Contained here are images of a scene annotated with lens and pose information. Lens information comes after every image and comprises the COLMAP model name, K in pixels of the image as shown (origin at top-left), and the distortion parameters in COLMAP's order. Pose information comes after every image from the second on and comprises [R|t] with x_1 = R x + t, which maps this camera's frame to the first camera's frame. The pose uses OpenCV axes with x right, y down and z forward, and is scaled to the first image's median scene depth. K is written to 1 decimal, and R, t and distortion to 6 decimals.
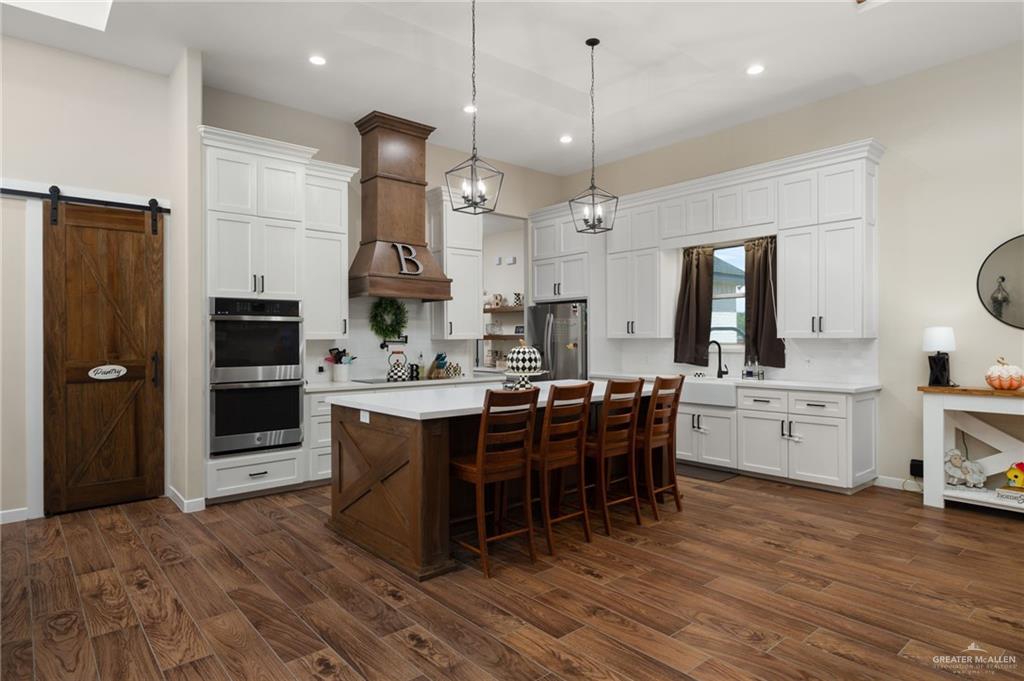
lens RADIAL K [[585.9, 0, 510.8], [0, 585.9, 341.8], [0, 0, 1]] dist [-0.007230, -0.000847]
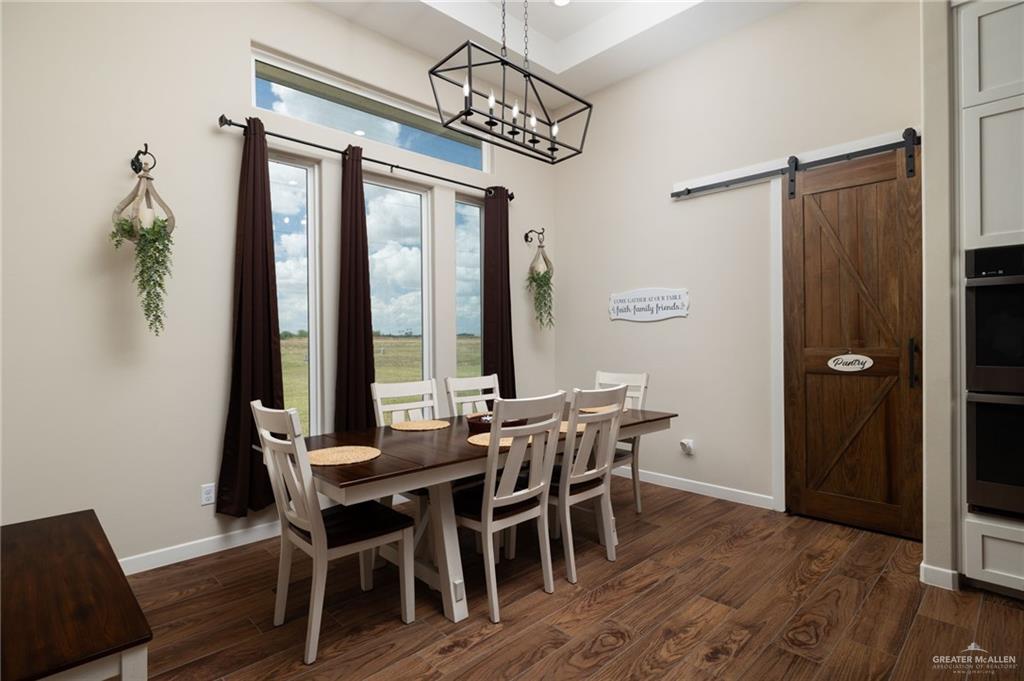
lens RADIAL K [[508.6, 0, 510.1], [0, 508.6, 335.7], [0, 0, 1]] dist [-0.002352, 0.000920]
pose [[0.055148, 0.004519, -0.998468, -0.008206], [0.003766, 0.999982, 0.004734, 0.008832], [0.998471, -0.004021, 0.055130, 0.499850]]
